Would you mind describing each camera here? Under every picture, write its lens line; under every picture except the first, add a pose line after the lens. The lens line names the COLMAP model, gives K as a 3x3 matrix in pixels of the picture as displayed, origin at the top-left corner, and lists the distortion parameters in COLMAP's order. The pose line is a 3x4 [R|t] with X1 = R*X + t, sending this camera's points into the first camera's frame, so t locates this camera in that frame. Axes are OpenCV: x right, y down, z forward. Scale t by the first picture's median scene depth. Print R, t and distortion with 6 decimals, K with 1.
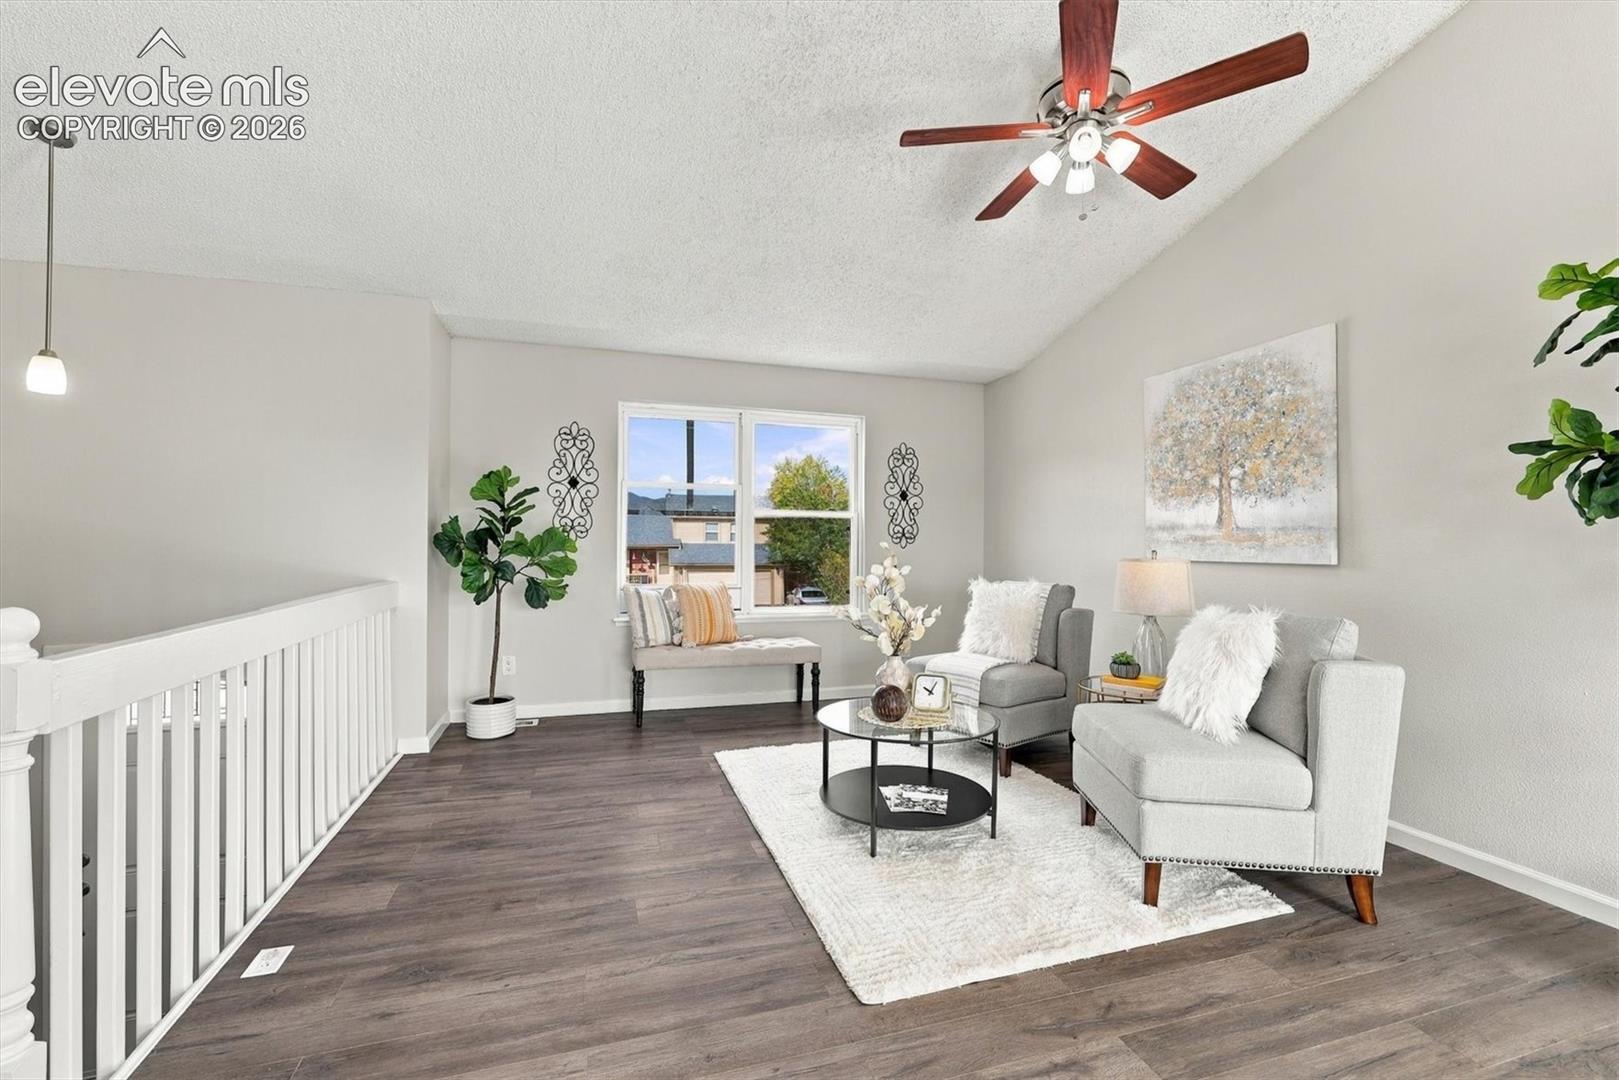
lens RADIAL K [[680.2, 0, 802.9], [0, 680.2, 536.8], [0, 0, 1]] dist [0.000036, -0.000154]
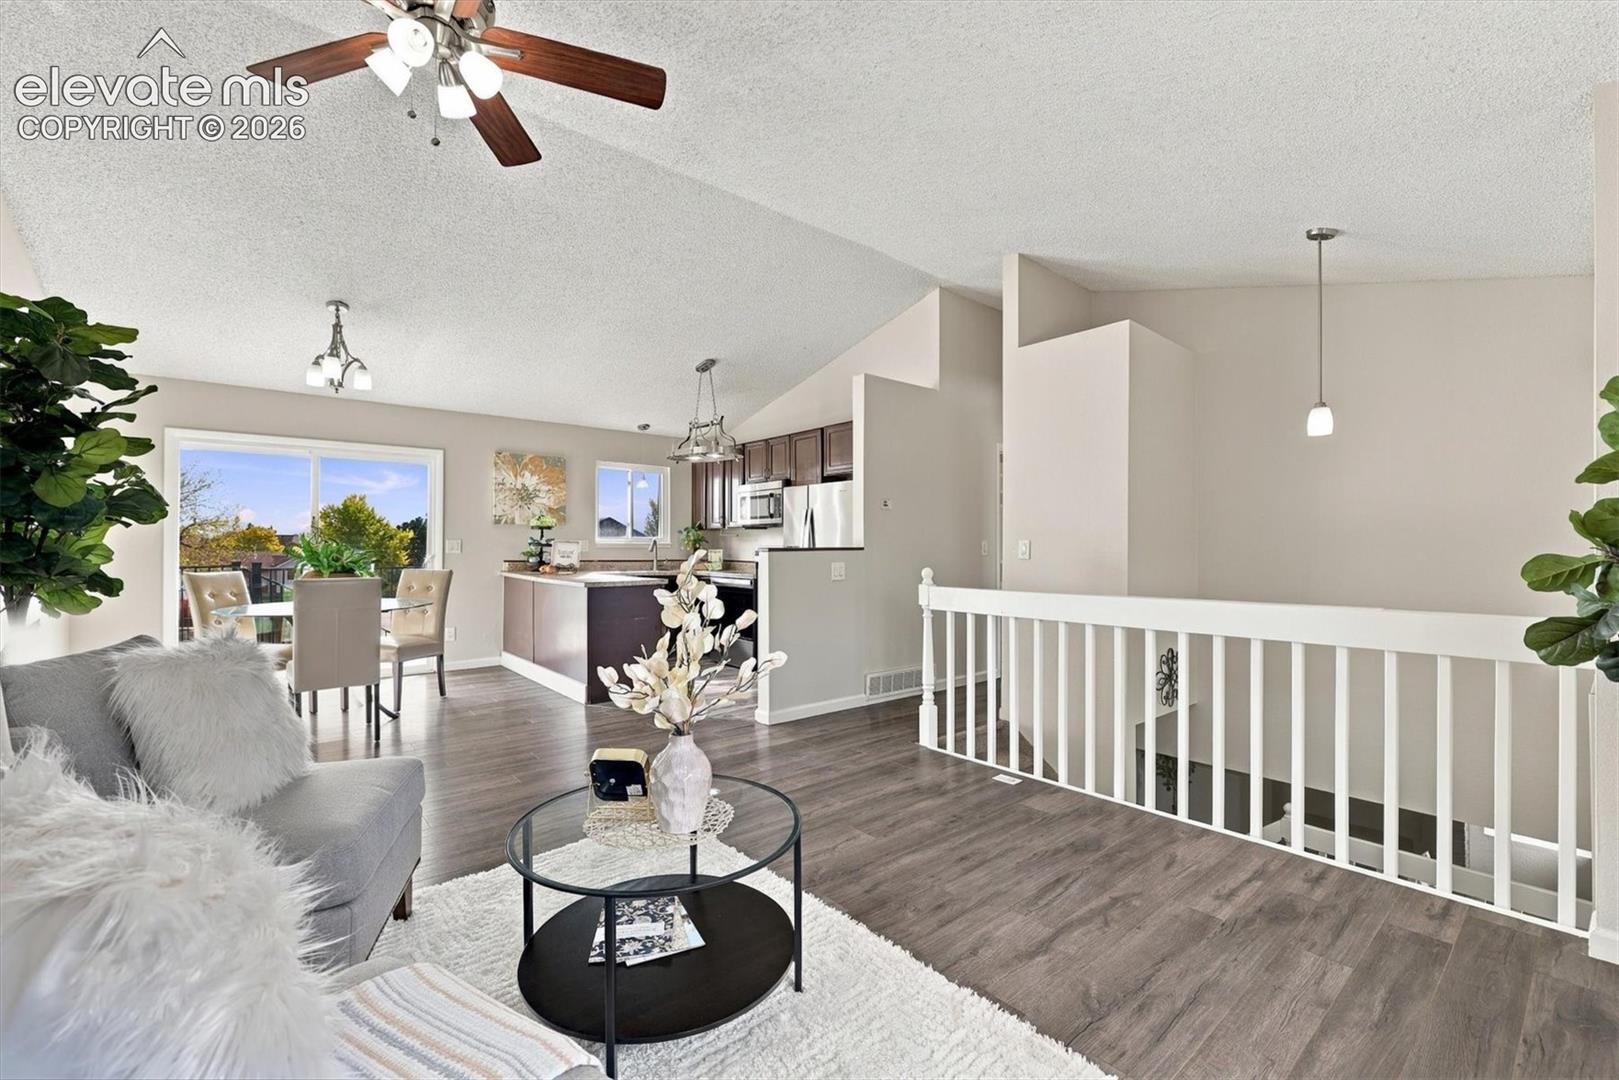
lens RADIAL K [[684.9, 0, 807.2], [0, 684.9, 544.0], [0, 0, 1]] dist [0.002751, 0.000148]
pose [[-0.922142, 0.002828, -0.386840, 0.306068], [0.004931, 0.999978, -0.004445, 0.000195], [0.386819, -0.006006, -0.922136, 1.832664]]
